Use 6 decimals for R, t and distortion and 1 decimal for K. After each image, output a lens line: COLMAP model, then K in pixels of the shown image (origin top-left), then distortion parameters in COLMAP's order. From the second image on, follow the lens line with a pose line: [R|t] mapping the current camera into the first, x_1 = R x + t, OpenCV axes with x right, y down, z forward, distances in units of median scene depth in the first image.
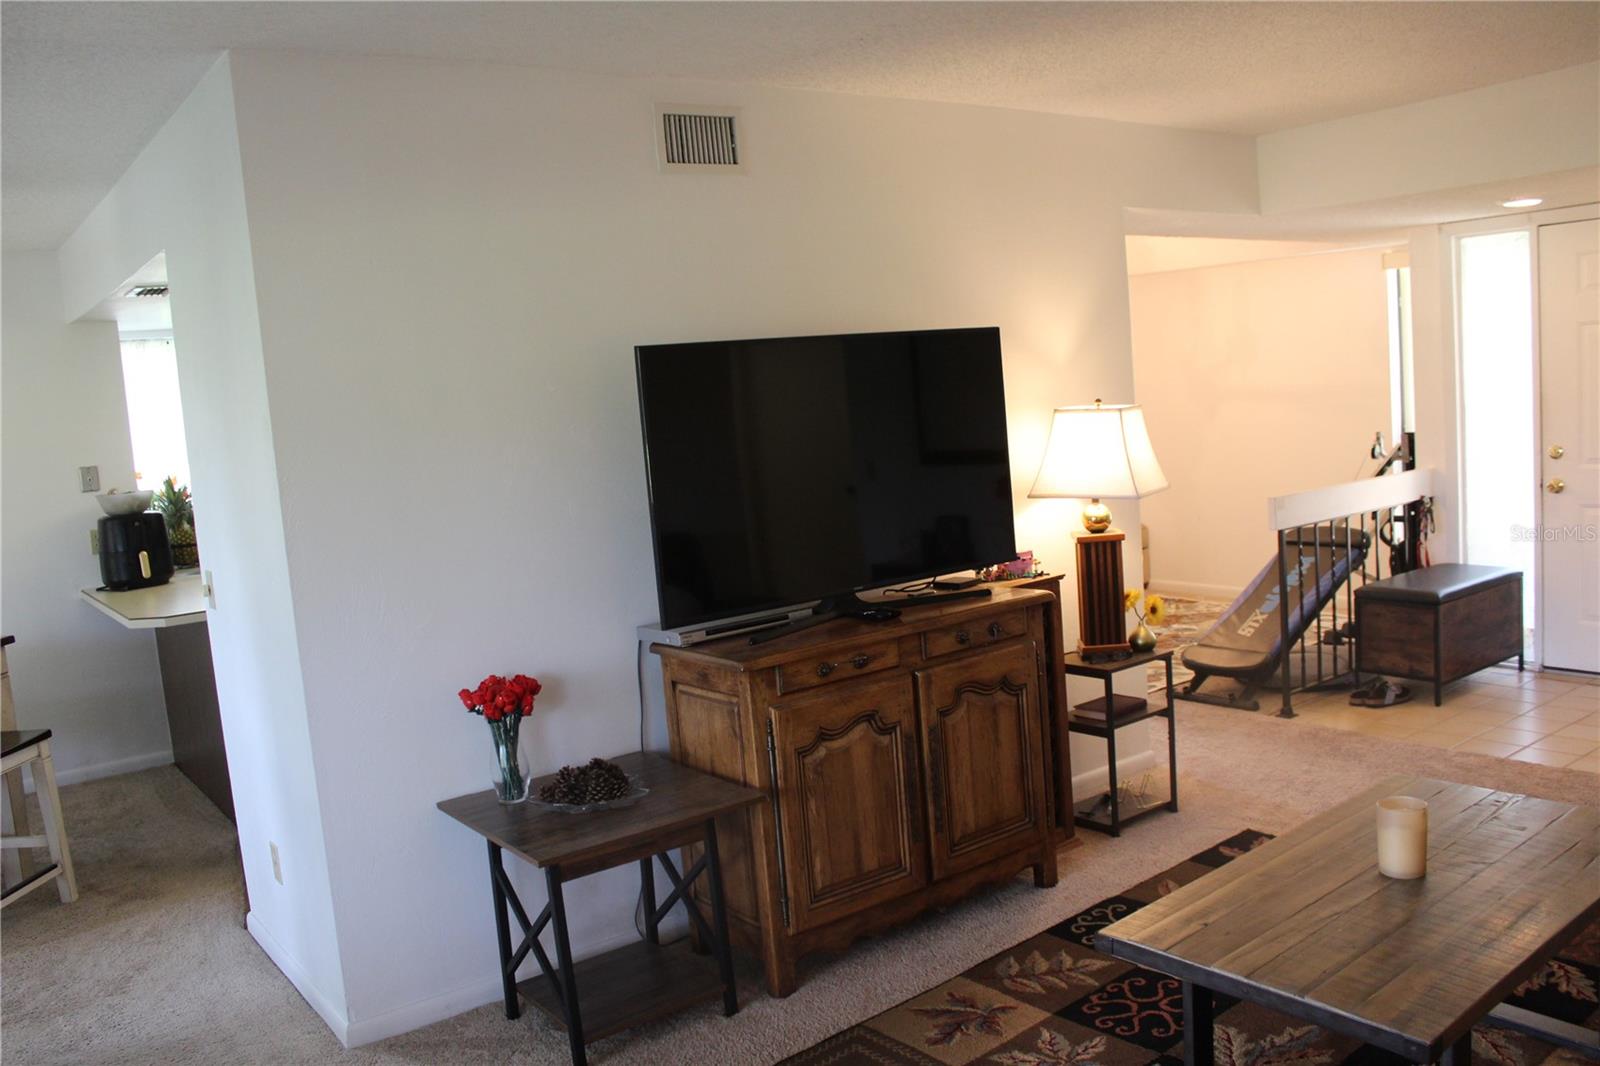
lens RADIAL K [[1307.6, 0, 800.0], [0, 1307.6, 533.0], [0, 0, 1]] dist [-0.171896, 0.143913]
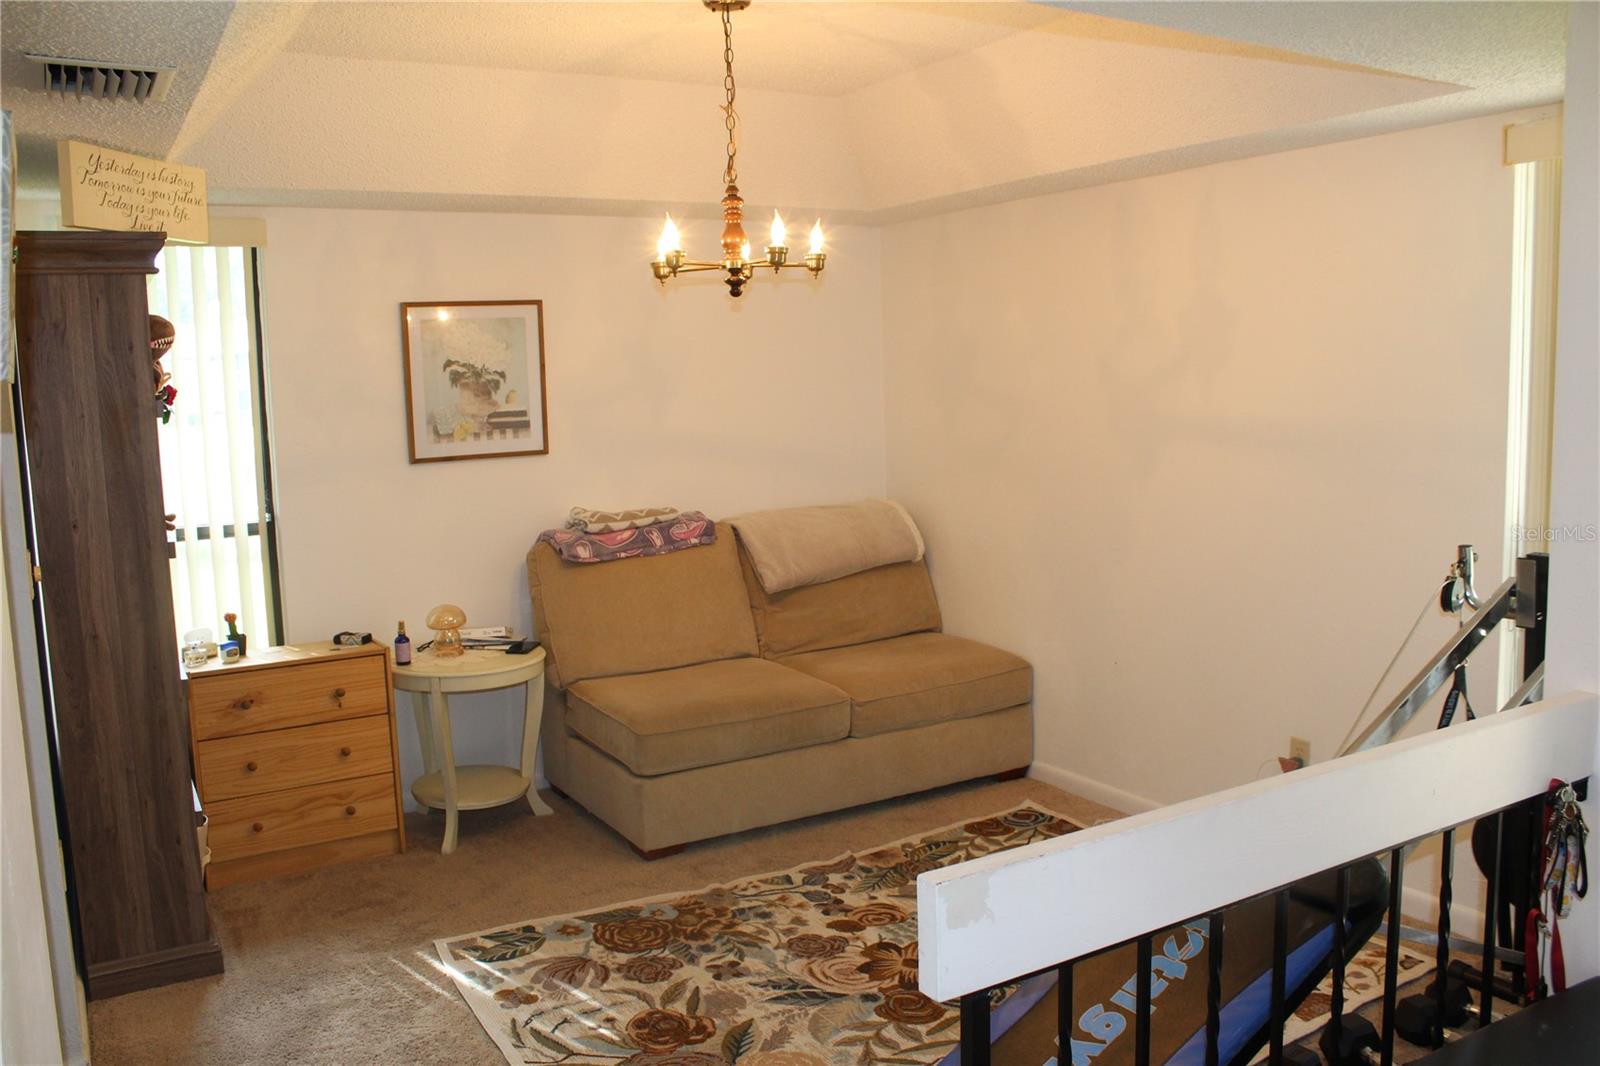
lens RADIAL K [[1307.6, 0, 800.0], [0, 1307.6, 533.0], [0, 0, 1]] dist [-0.171896, 0.143913]
pose [[0.993845, 0.062498, -0.091468, 0.530362], [-0.060812, 0.997926, 0.021114, -0.155602], [0.092598, -0.015422, 0.995584, 1.086094]]
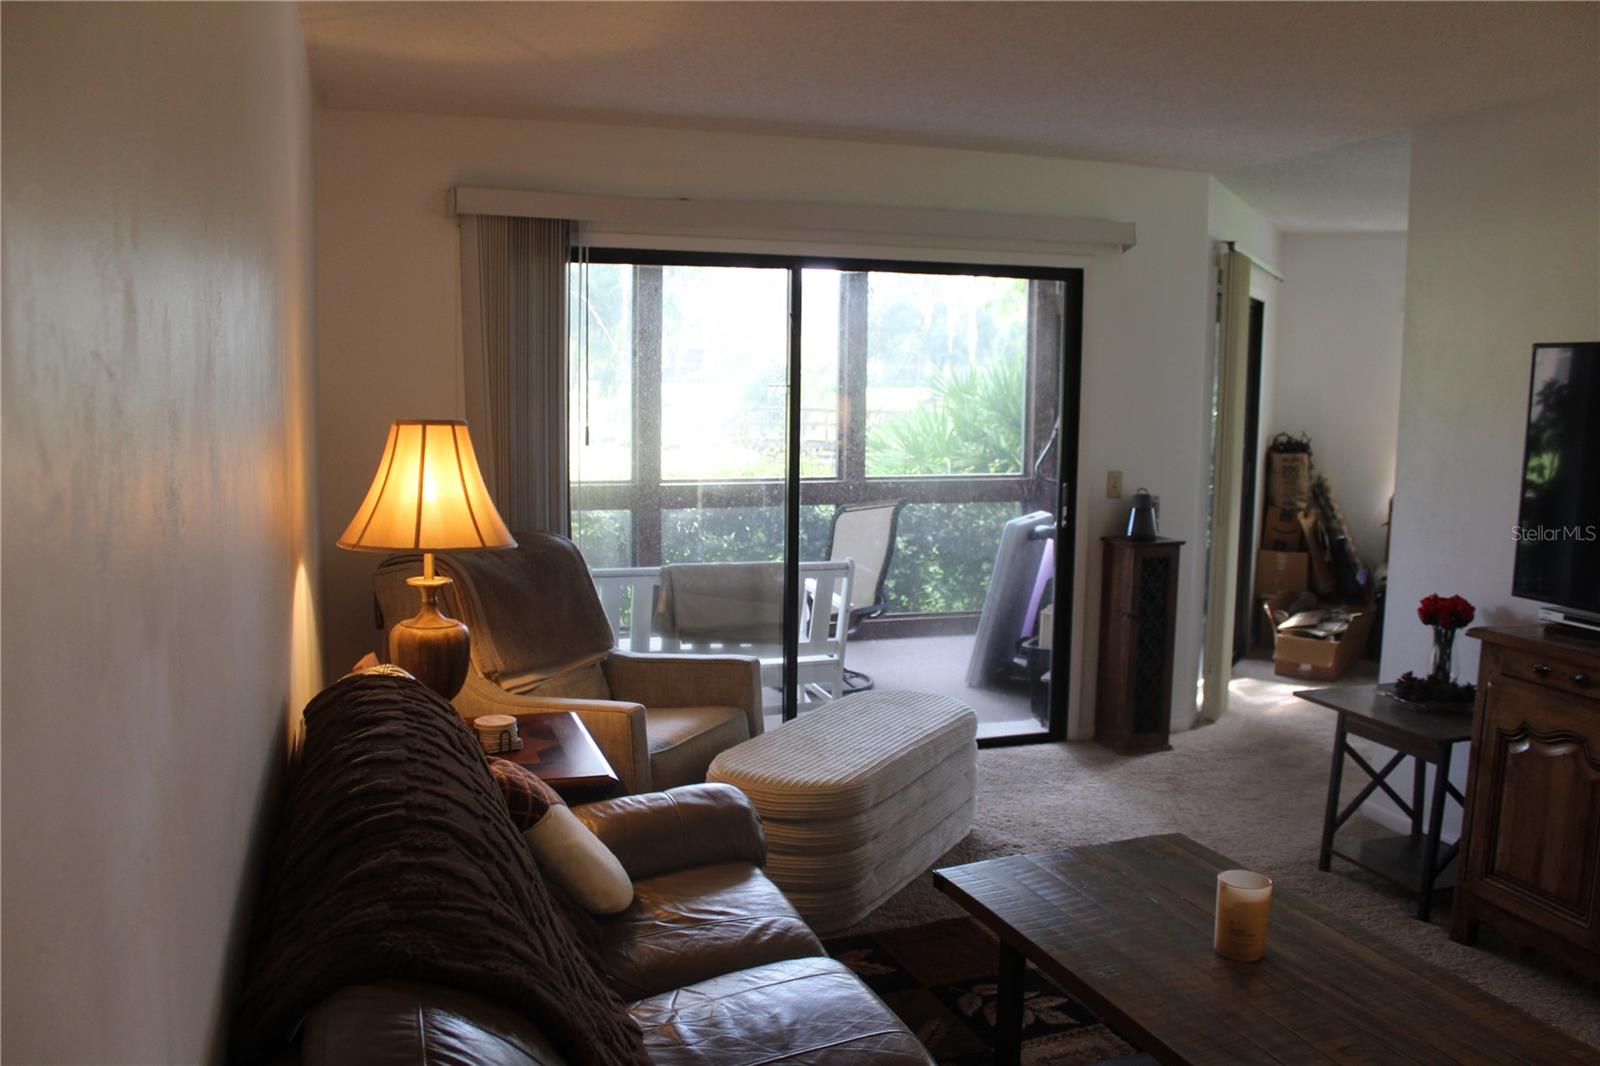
lens RADIAL K [[1307.6, 0, 800.0], [0, 1307.6, 533.0], [0, 0, 1]] dist [-0.171896, 0.143913]
pose [[-0.310490, 0.185977, -0.932206, 0.978740], [-0.099982, 0.968845, 0.226588, -0.145916], [0.945304, 0.163557, -0.282222, 0.638401]]
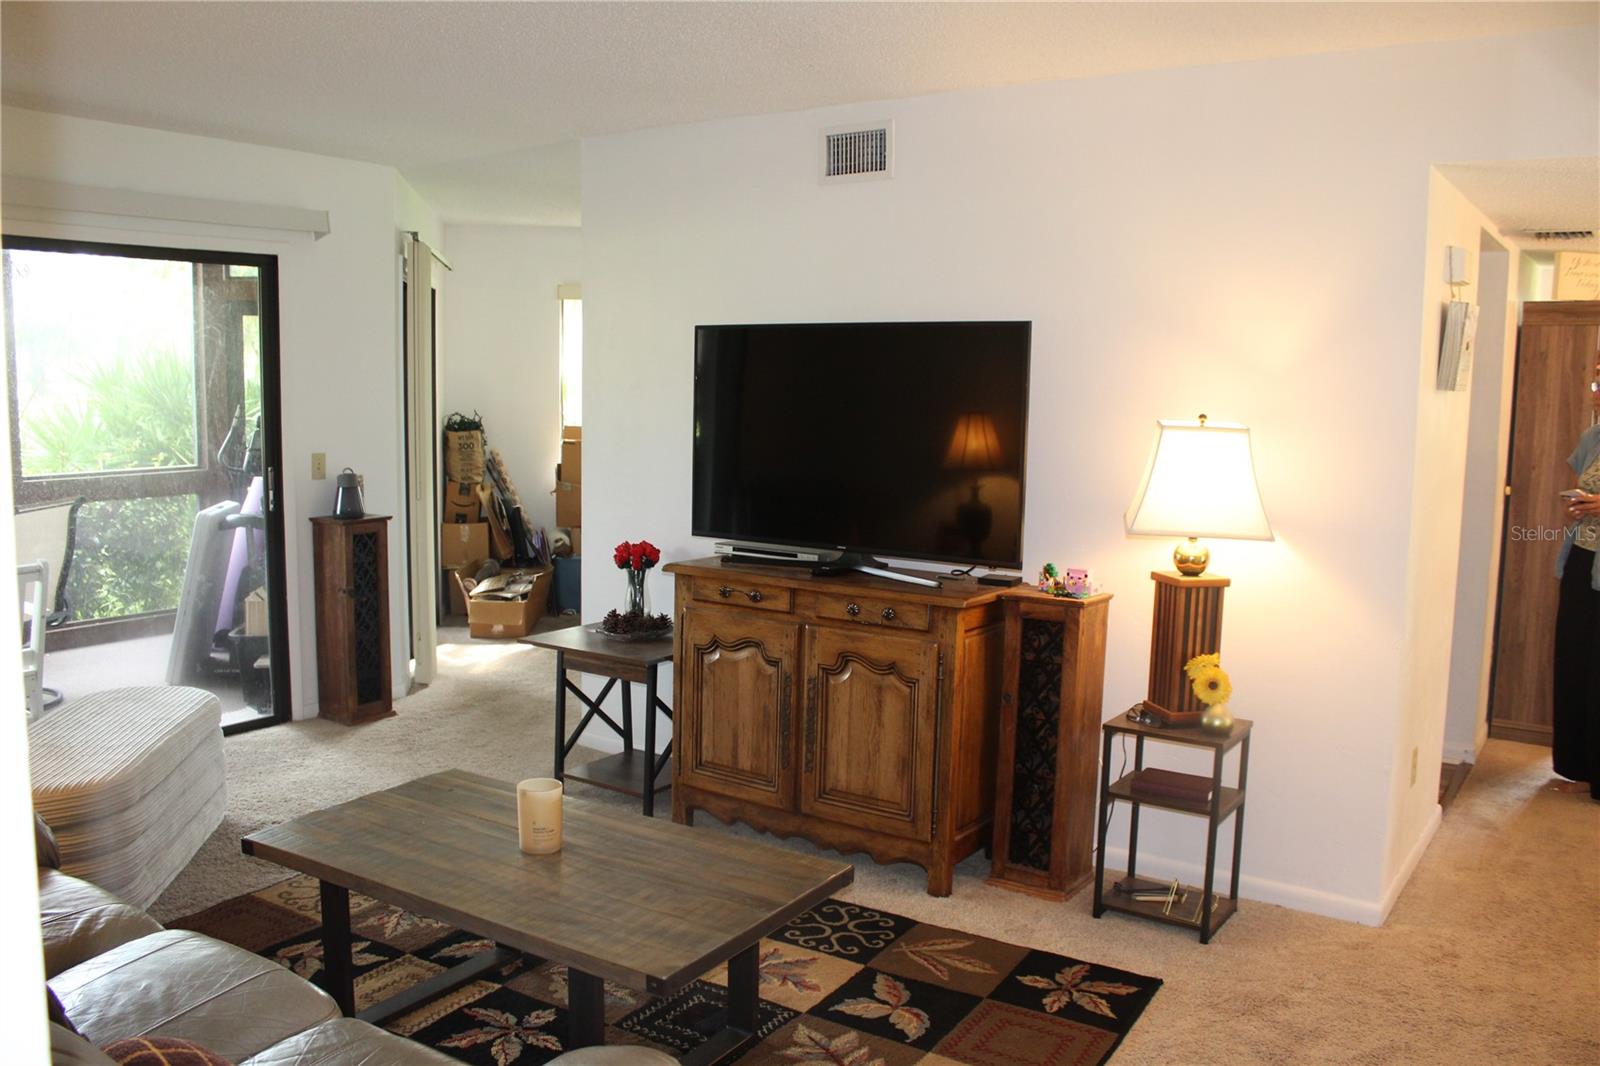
lens RADIAL K [[1307.6, 0, 800.0], [0, 1307.6, 533.0], [0, 0, 1]] dist [-0.171896, 0.143913]
pose [[0.326119, 0.194102, -0.925187, 1.066493], [-0.147040, 0.977197, 0.153184, -0.136861], [0.933823, 0.086083, 0.347223, 0.565327]]
